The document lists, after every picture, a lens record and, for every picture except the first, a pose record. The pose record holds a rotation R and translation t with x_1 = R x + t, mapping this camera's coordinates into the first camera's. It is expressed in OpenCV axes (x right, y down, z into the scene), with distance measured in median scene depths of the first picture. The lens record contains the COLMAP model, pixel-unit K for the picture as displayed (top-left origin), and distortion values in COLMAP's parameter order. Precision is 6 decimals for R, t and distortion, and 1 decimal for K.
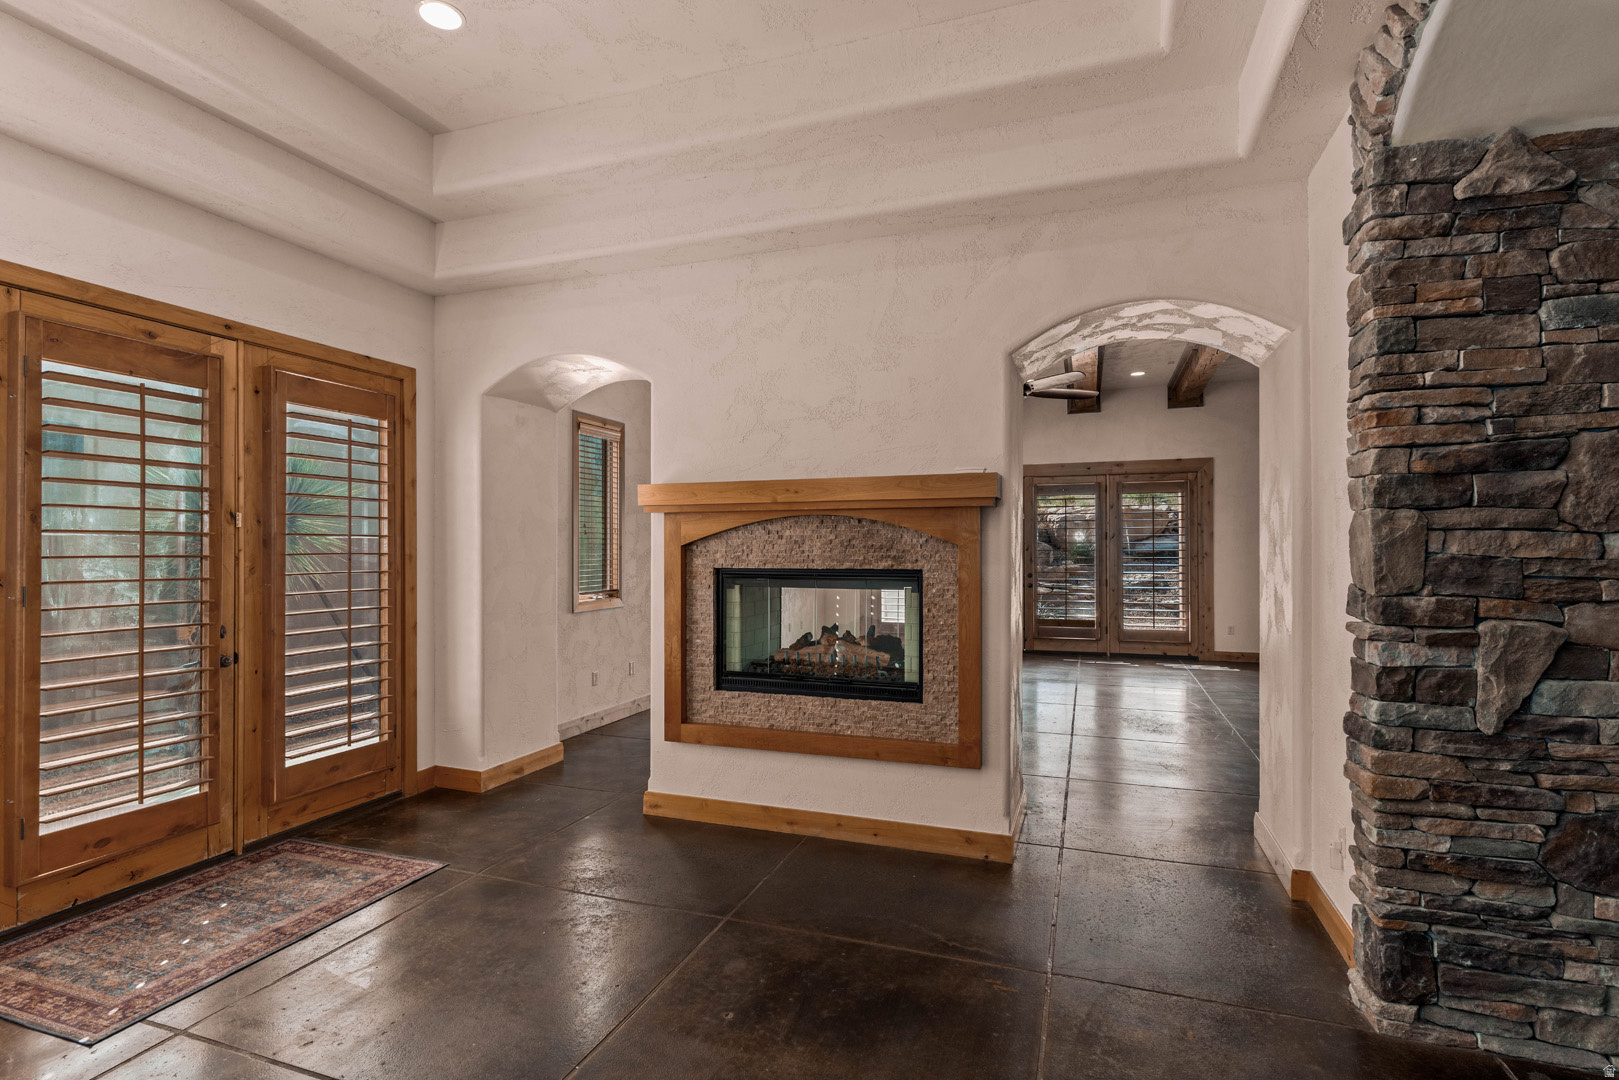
lens RADIAL K [[775.7, 0, 799.5], [0, 775.7, 545.9], [0, 0, 1]] dist [0.000475, -0.000018]
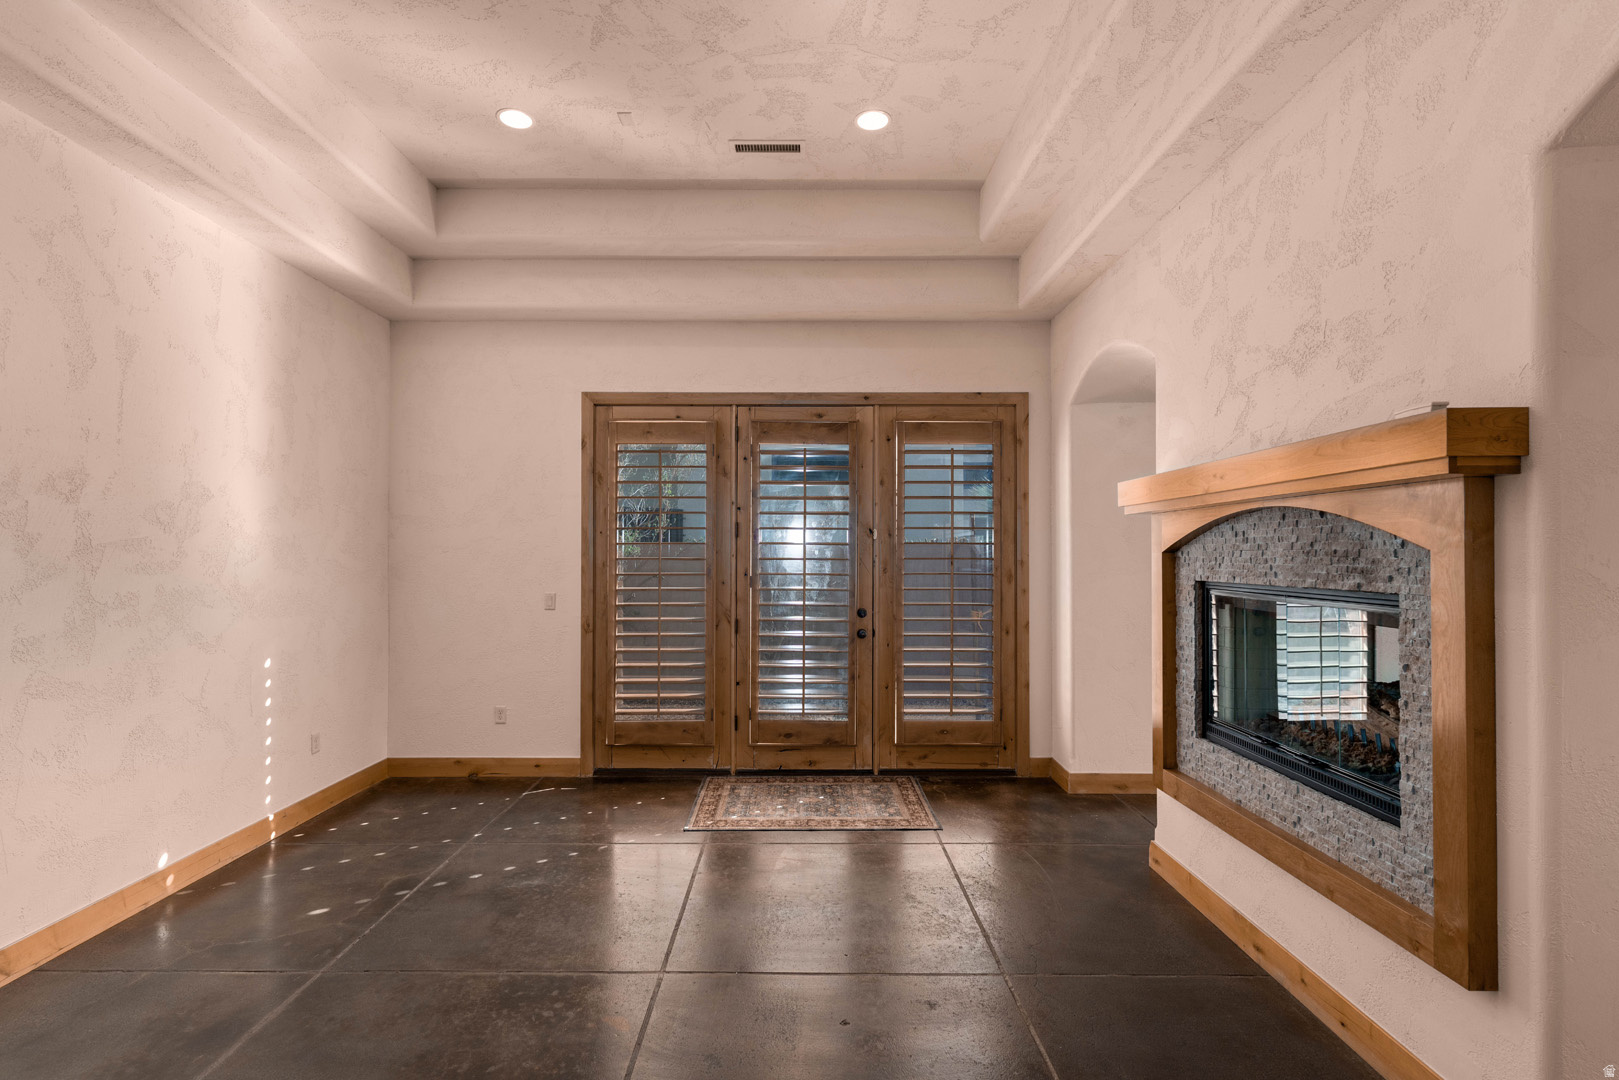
lens RADIAL K [[775.7, 0, 799.5], [0, 775.7, 545.9], [0, 0, 1]] dist [0.000475, -0.000018]
pose [[0.343731, -0.007936, -0.939035, 0.601171], [0.000286, 0.999965, -0.008346, -0.000083], [0.939068, 0.002600, 0.343721, 0.437537]]
